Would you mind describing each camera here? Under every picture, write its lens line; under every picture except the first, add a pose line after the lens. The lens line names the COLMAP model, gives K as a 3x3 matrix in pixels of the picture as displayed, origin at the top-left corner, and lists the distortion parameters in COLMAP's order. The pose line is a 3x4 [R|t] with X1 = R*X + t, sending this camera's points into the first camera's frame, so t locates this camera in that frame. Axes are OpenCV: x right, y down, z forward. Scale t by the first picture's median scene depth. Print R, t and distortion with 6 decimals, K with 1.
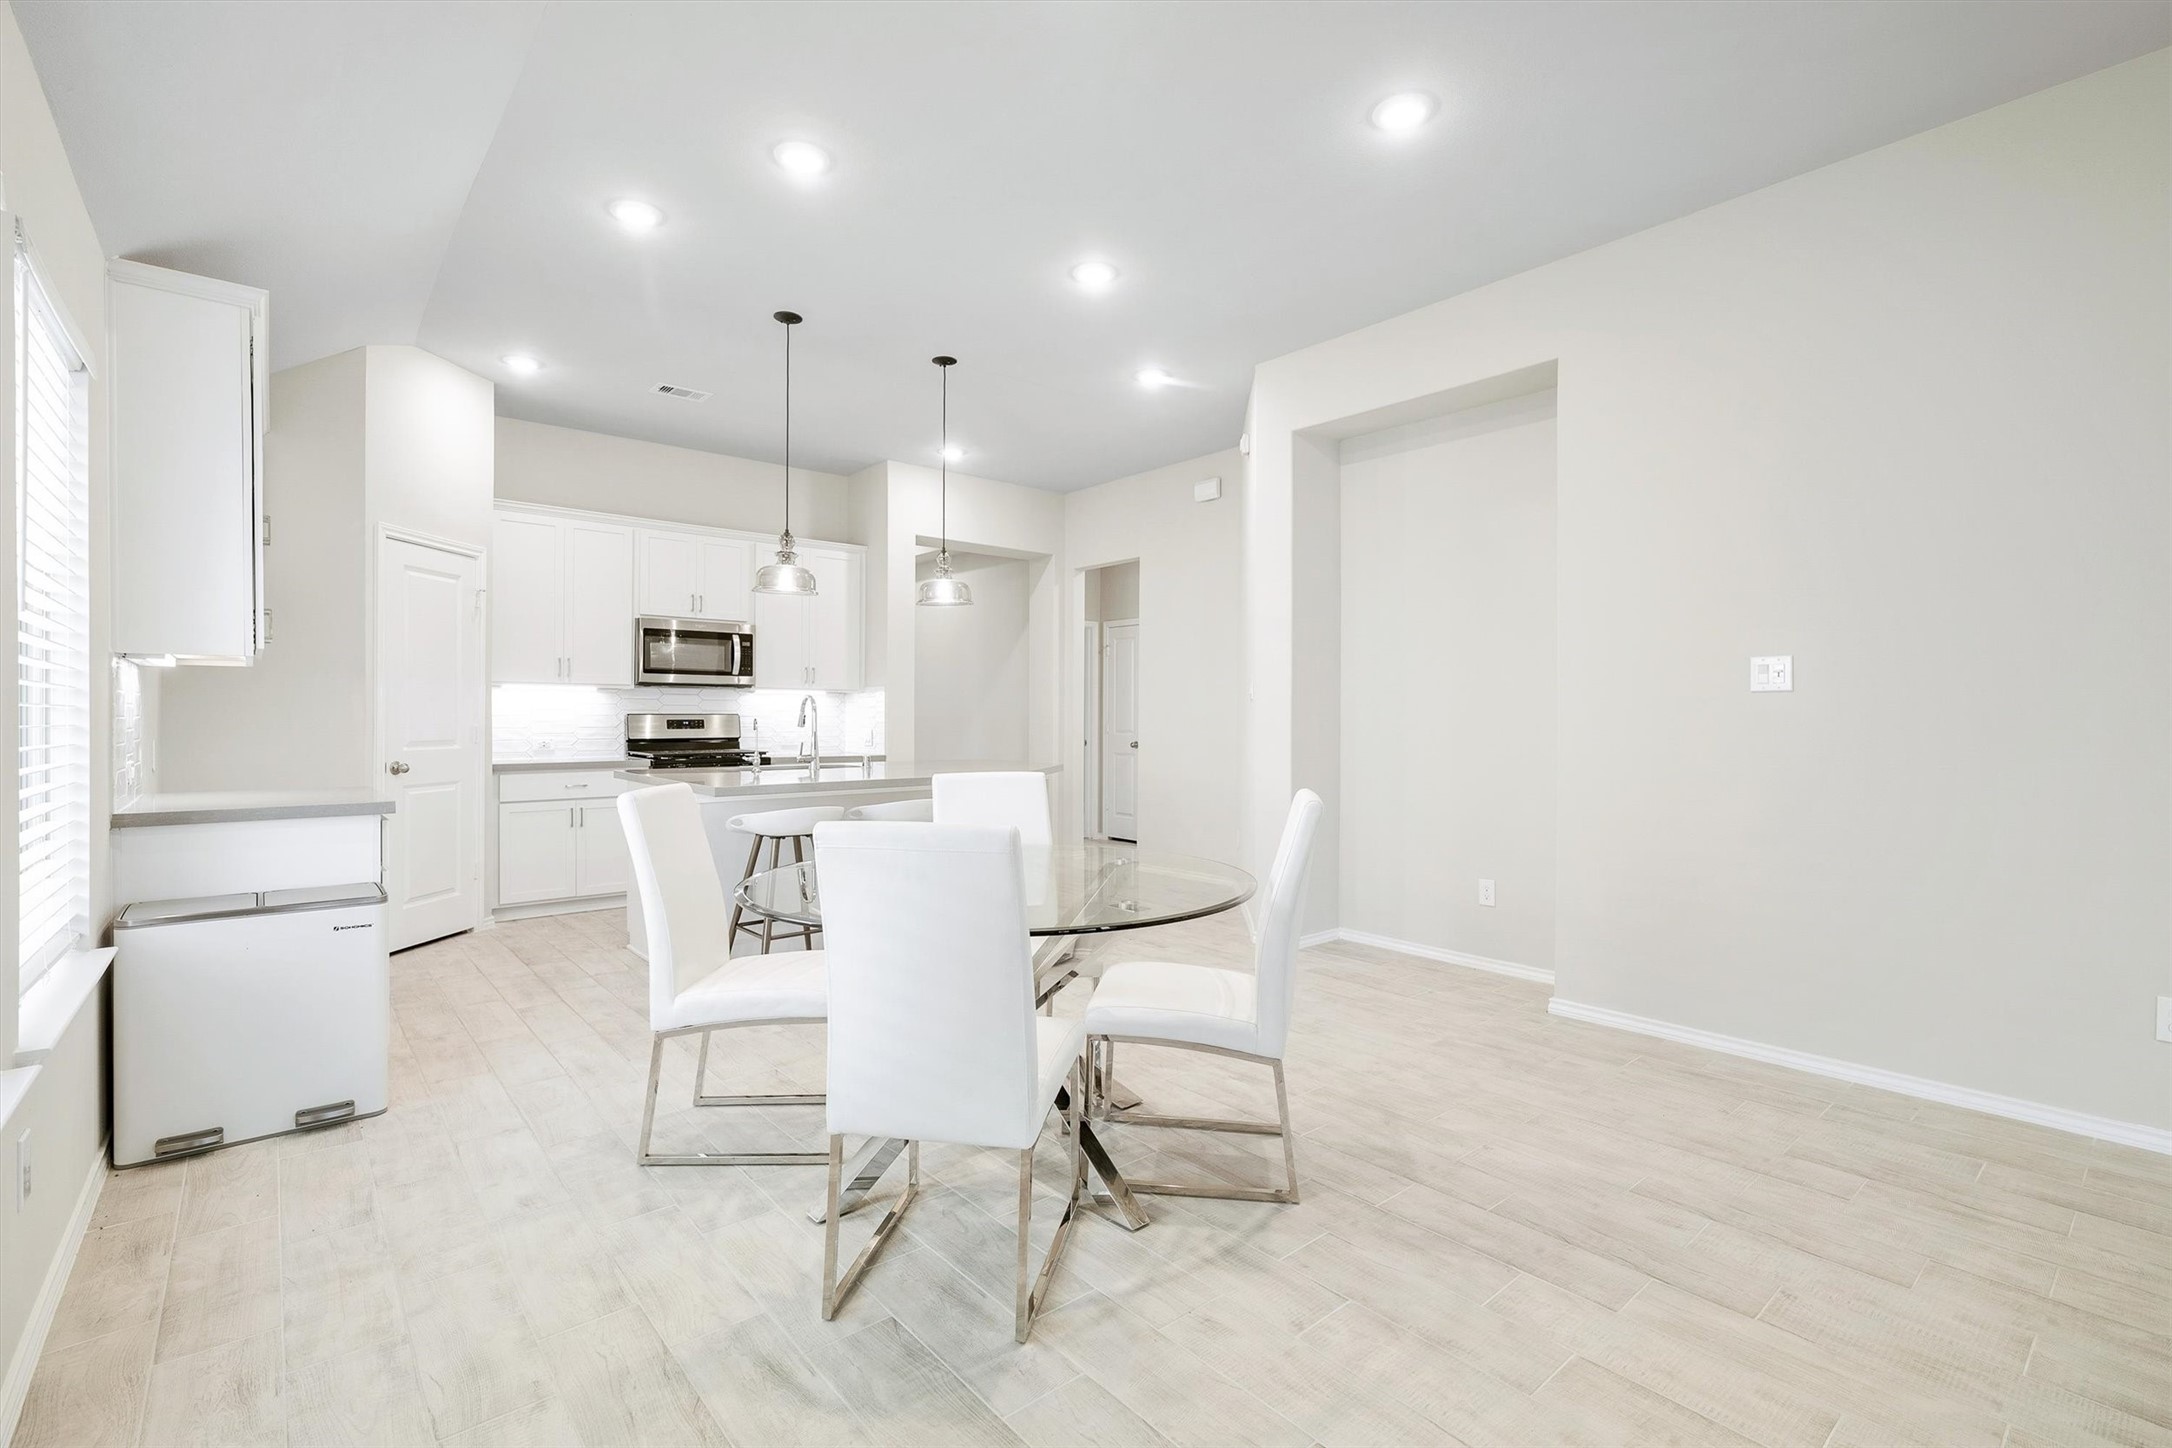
lens RADIAL K [[971.8, 0, 1089.4], [0, 971.8, 715.3], [0, 0, 1]] dist [0.000114, 0.000136]
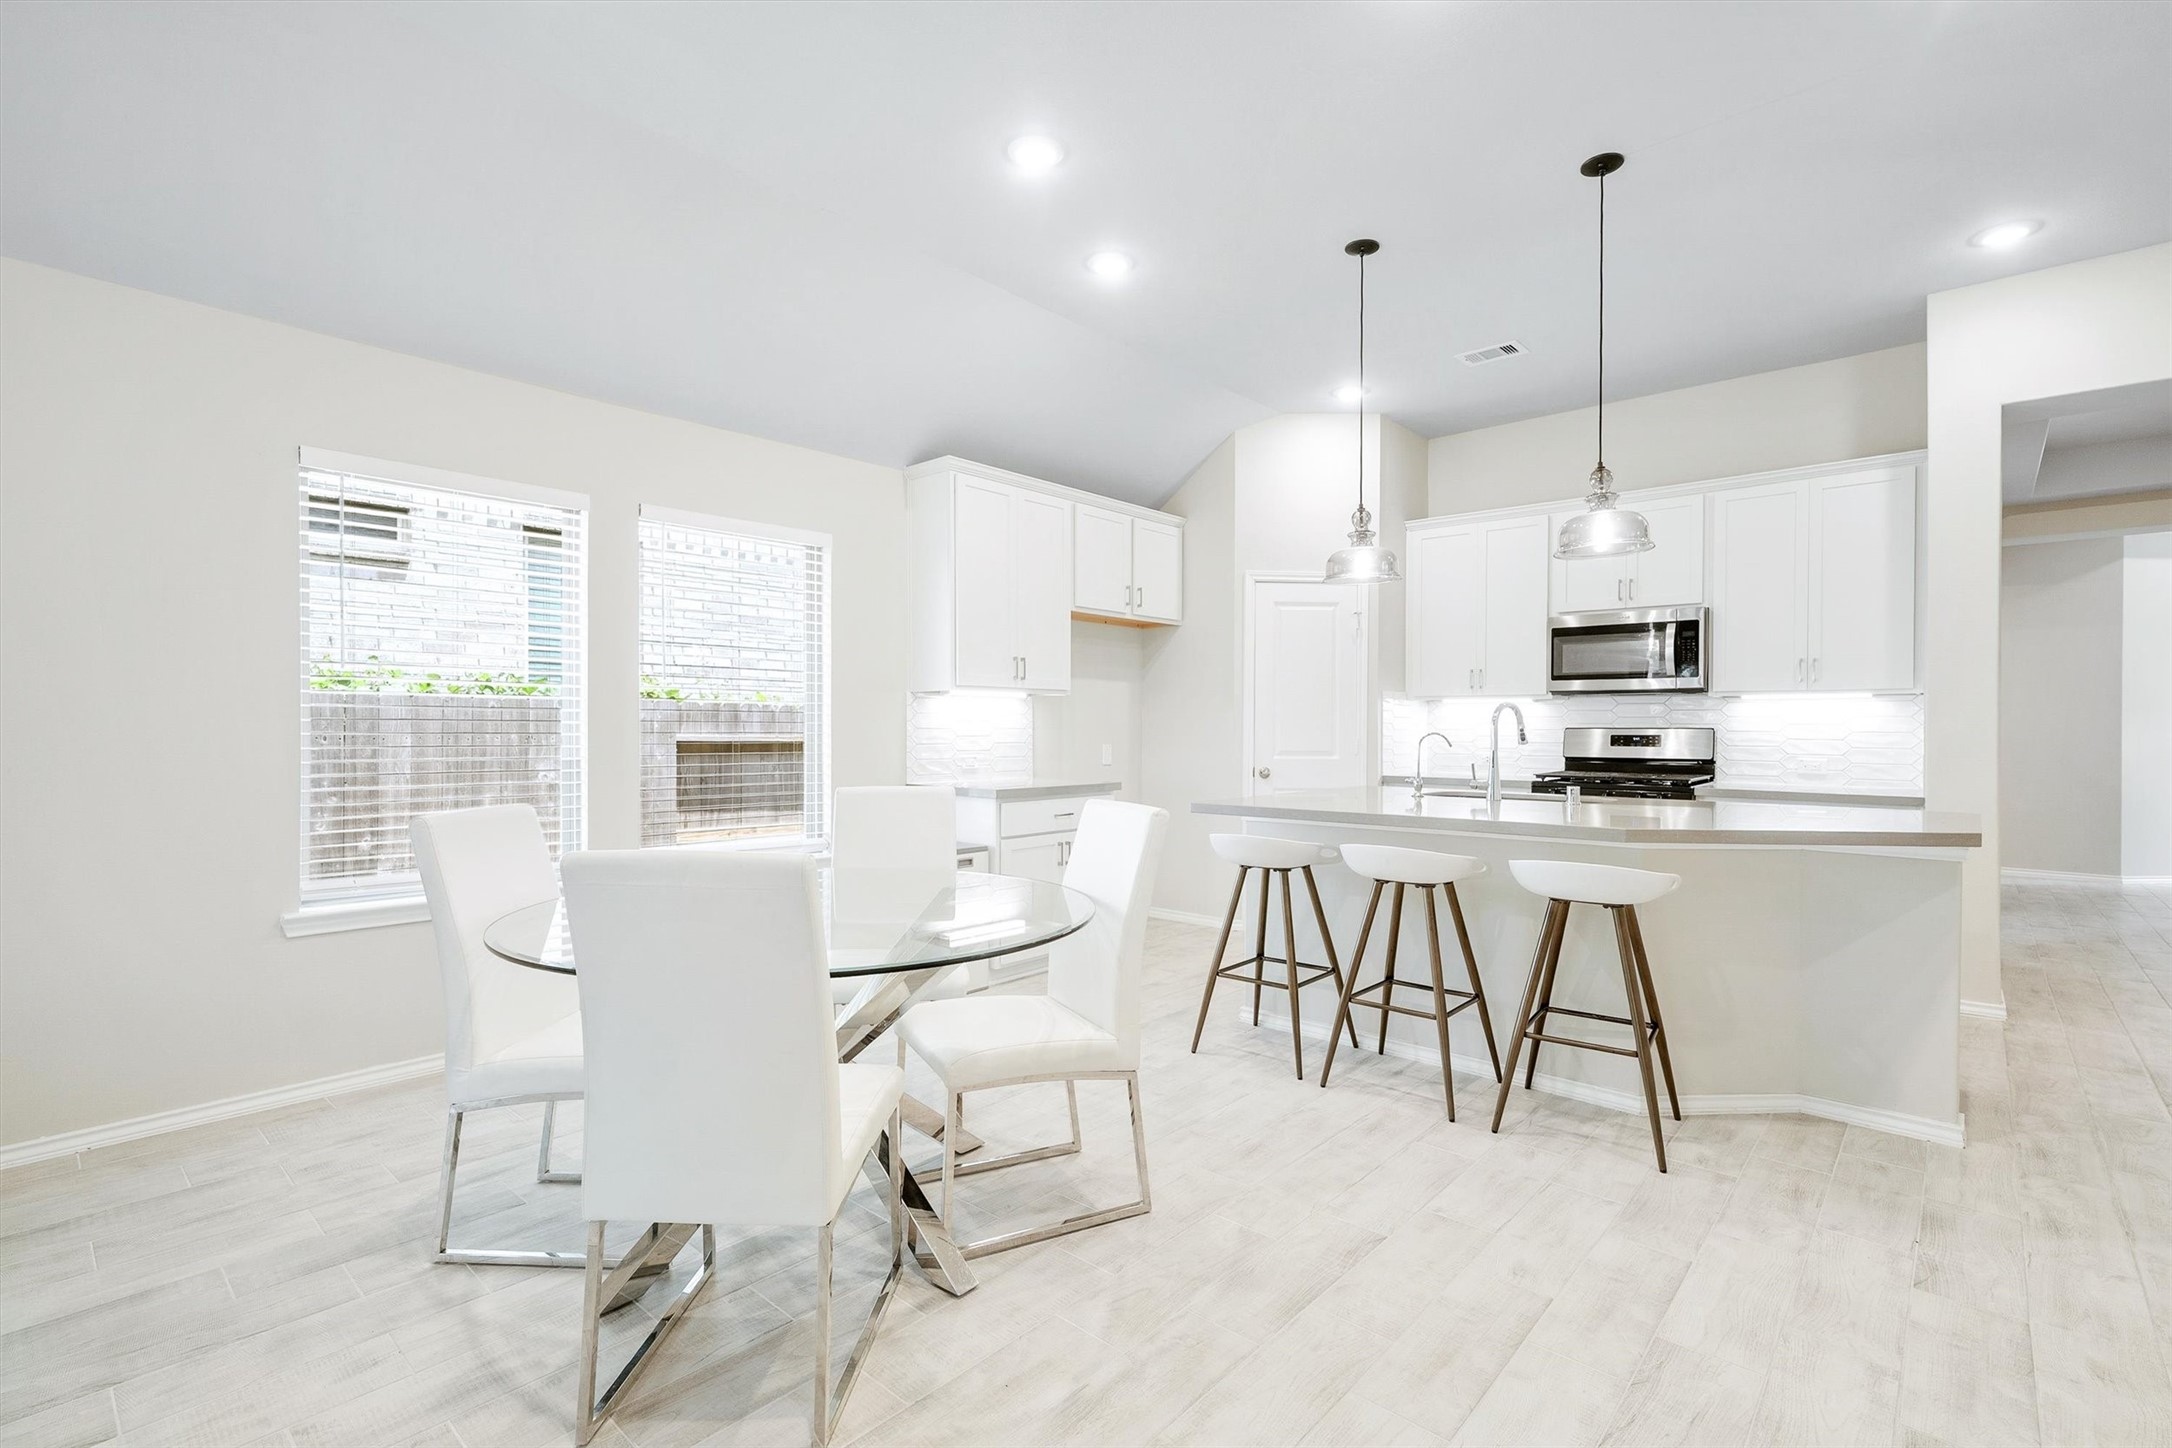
lens RADIAL K [[986.8, 0, 1095.6], [0, 986.8, 735.2], [0, 0, 1]] dist [0.000364, -0.000345]
pose [[0.138453, 0.006359, -0.990349, 0.342172], [-0.002465, 0.999979, 0.006076, 0.000790], [0.990366, 0.001600, 0.138465, 0.457797]]
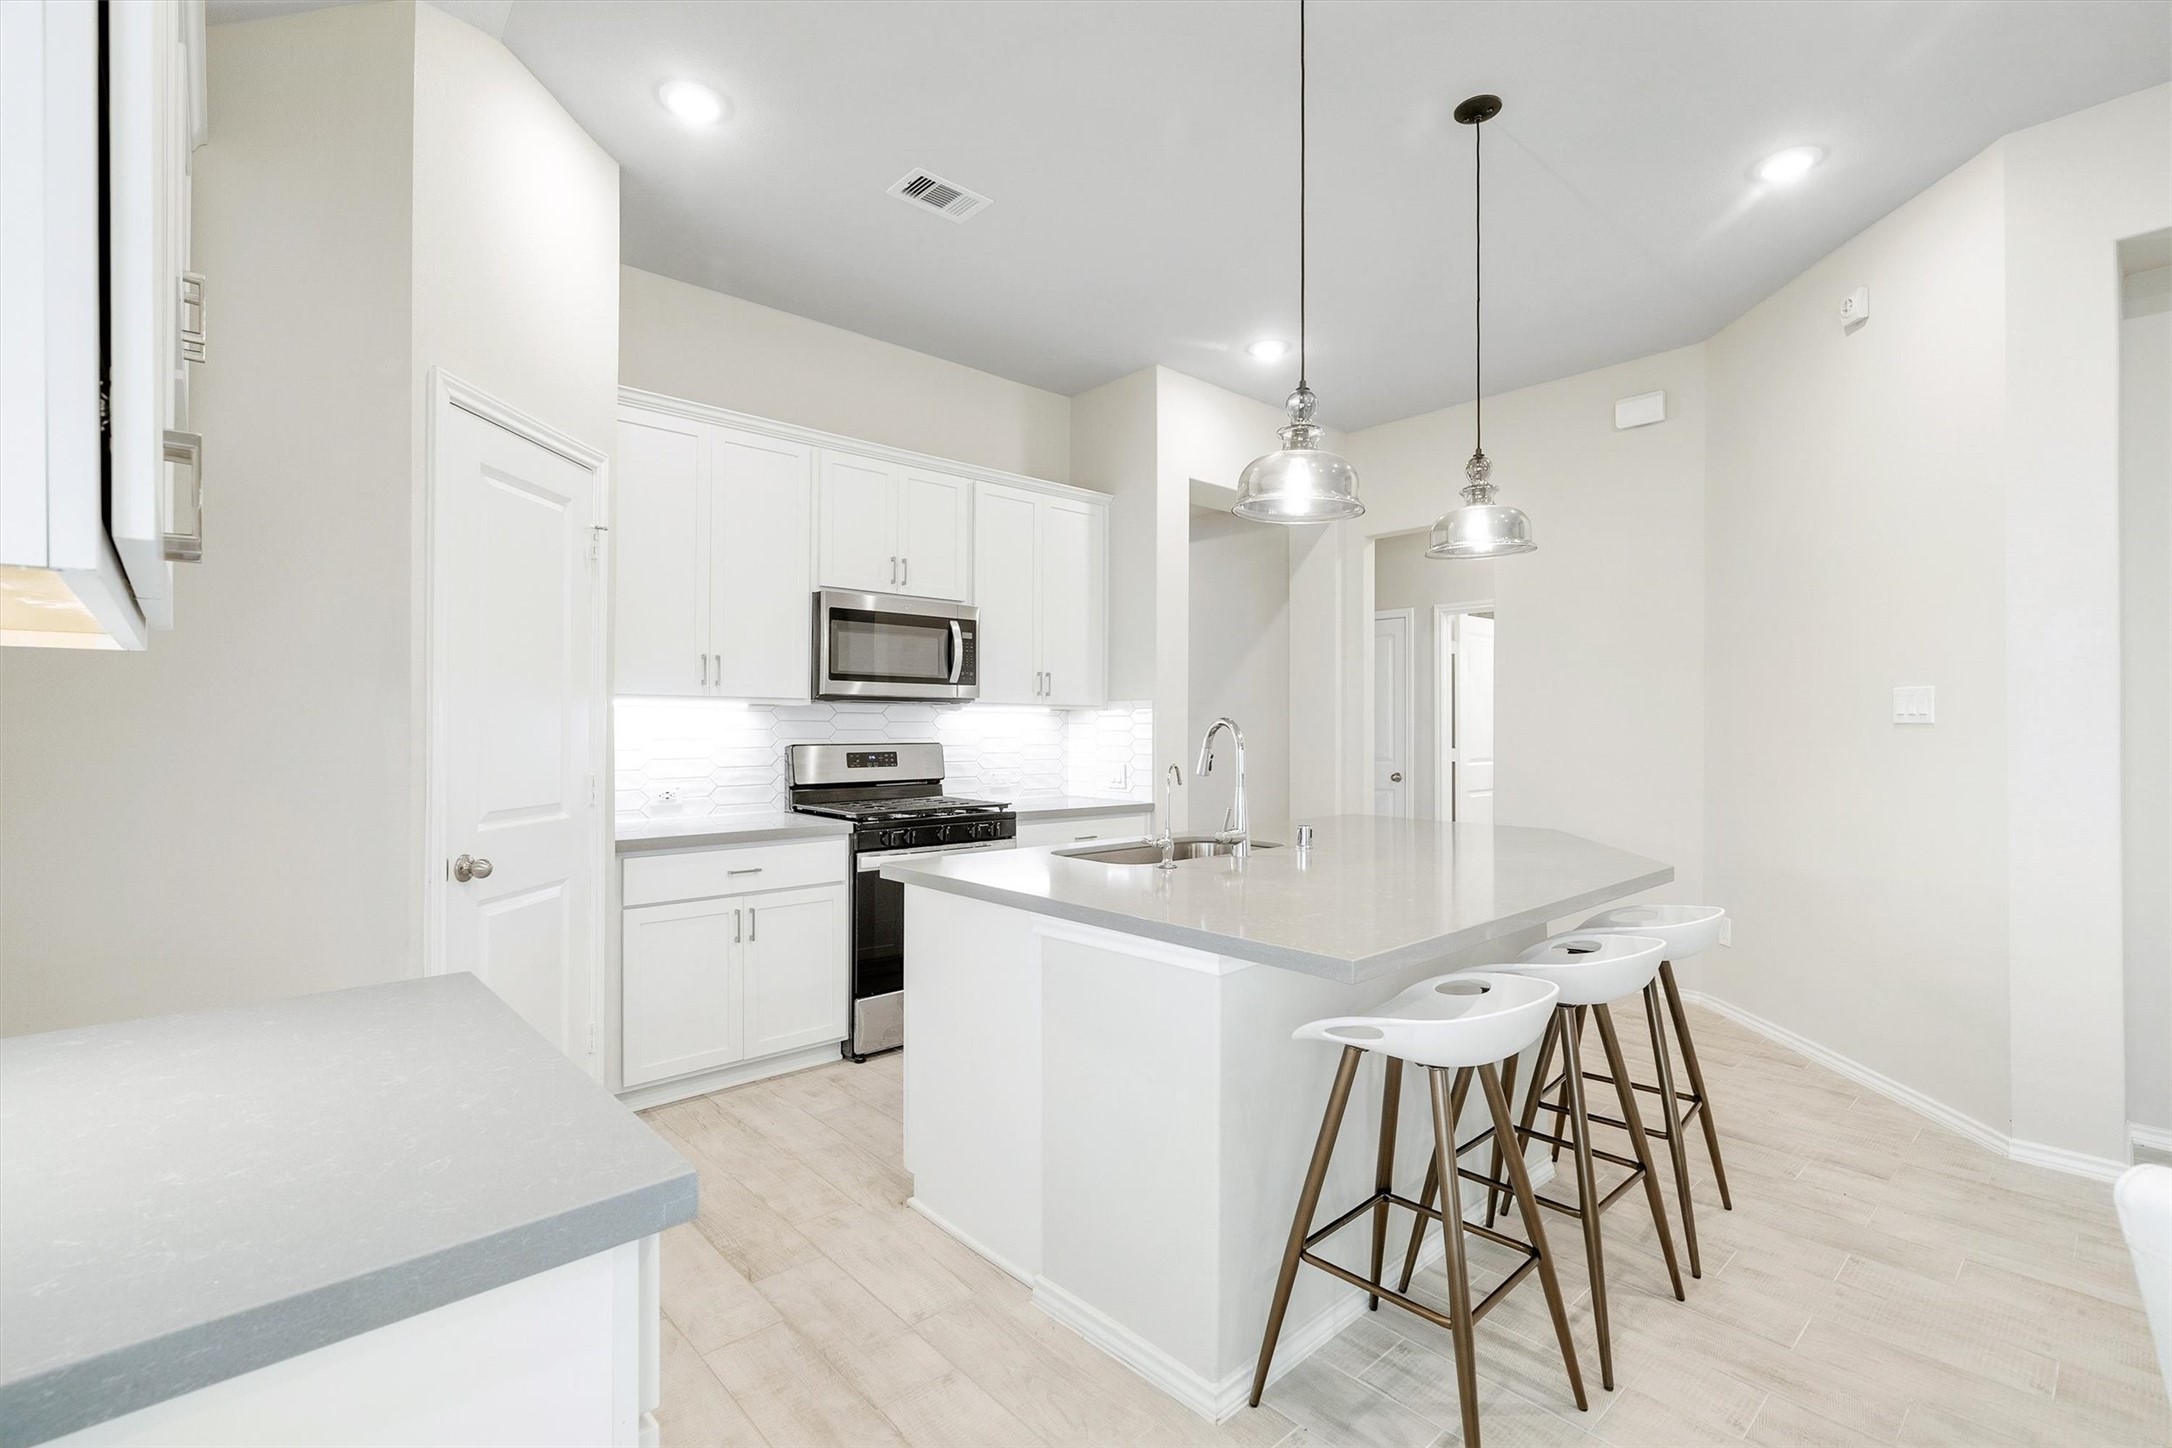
lens RADIAL K [[971.1, 0, 1091.1], [0, 971.1, 721.2], [0, 0, 1]] dist [-0.001584, -0.000101]
pose [[0.999438, -0.000600, 0.033529, -0.300266], [0.000758, 0.999989, -0.004685, -0.013725], [-0.033526, 0.004708, 0.999427, 0.360341]]
